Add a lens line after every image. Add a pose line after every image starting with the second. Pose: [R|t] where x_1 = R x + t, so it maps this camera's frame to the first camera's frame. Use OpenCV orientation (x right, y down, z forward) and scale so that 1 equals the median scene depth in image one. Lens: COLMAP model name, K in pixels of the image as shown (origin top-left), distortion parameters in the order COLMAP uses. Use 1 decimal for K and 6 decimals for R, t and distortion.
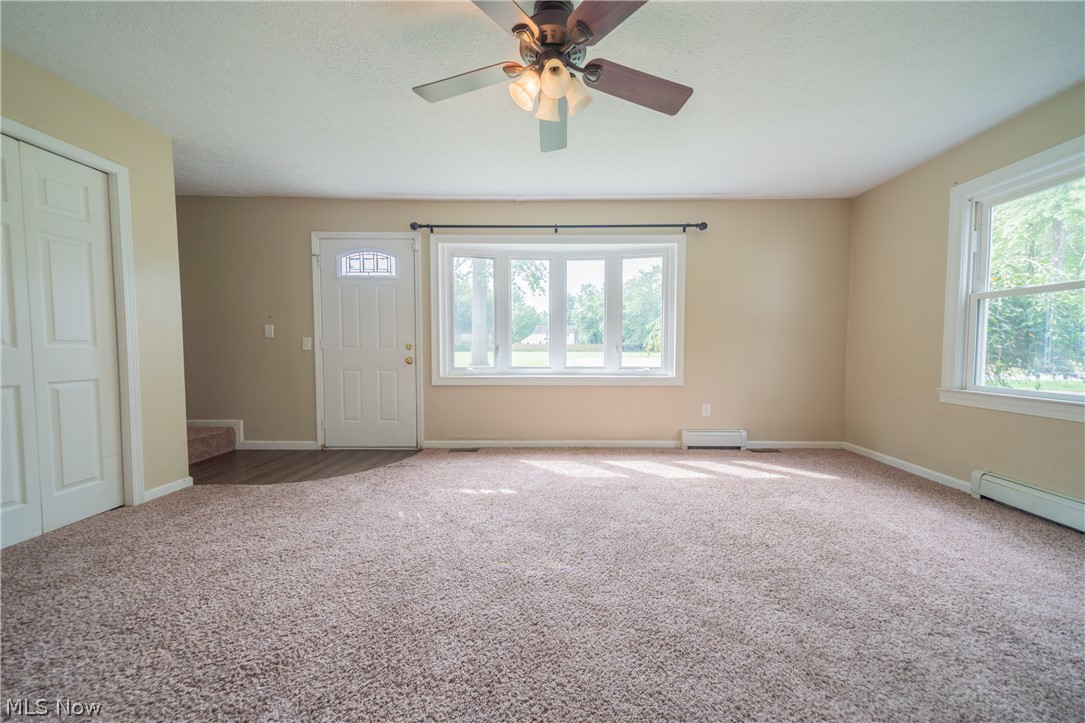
lens RADIAL K [[379.9, 0, 555.4], [0, 379.9, 362.0], [0, 0, 1]] dist [0.008273, -0.000085]
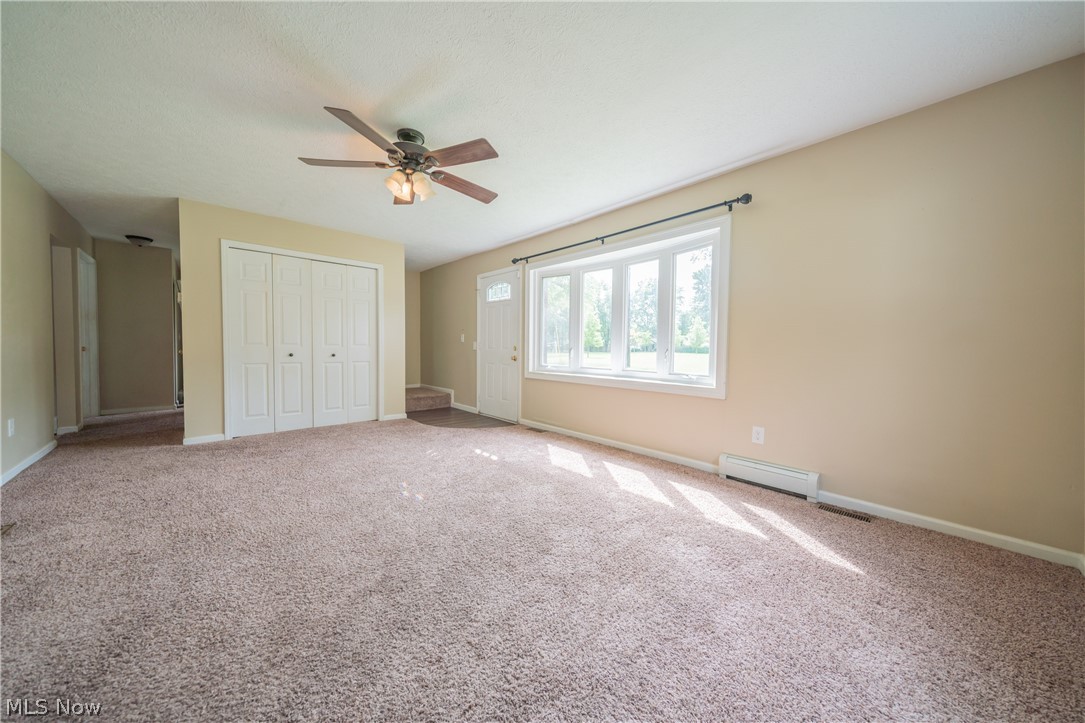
lens RADIAL K [[361.1, 0, 530.7], [0, 361.1, 358.1], [0, 0, 1]] dist [0.009649, 0.000002]
pose [[0.669983, 0.029382, -0.741795, 0.640365], [-0.039753, 0.999203, 0.003673, -0.012279], [0.741312, 0.027027, 0.670617, 0.172608]]
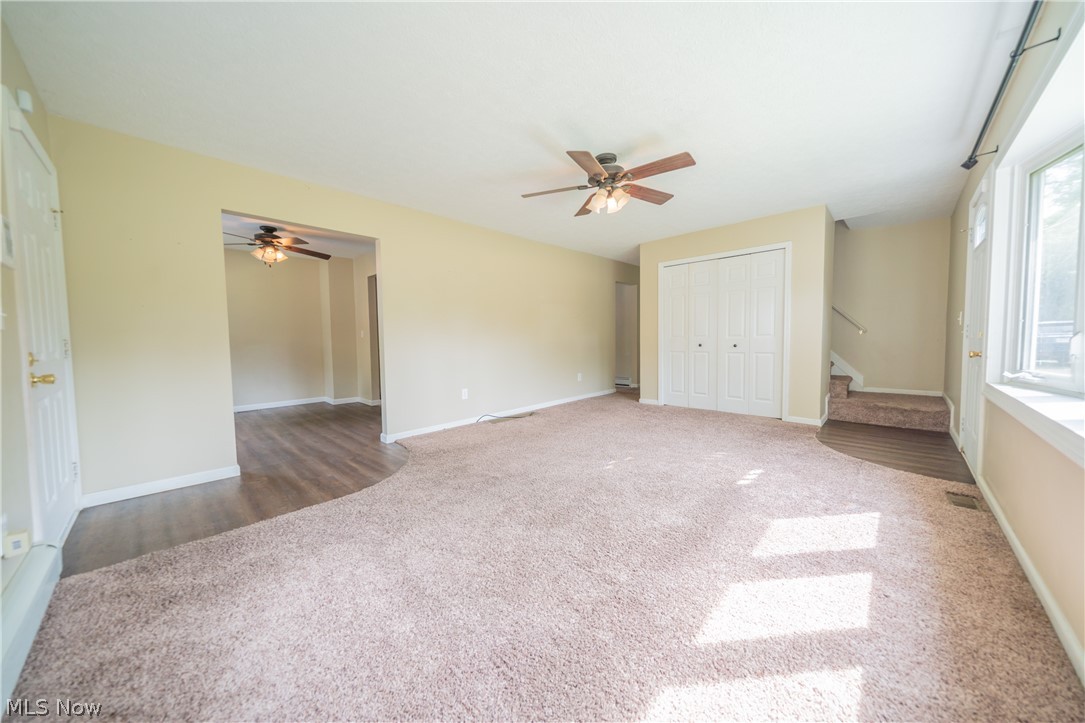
lens RADIAL K [[365.9, 0, 549.5], [0, 365.9, 358.7], [0, 0, 1]] dist [0.008895, -0.000003]
pose [[-0.682830, 0.049400, -0.728905, 0.665342], [-0.013814, 0.996660, 0.080486, -0.041227], [0.730447, 0.065027, -0.679867, 0.914523]]
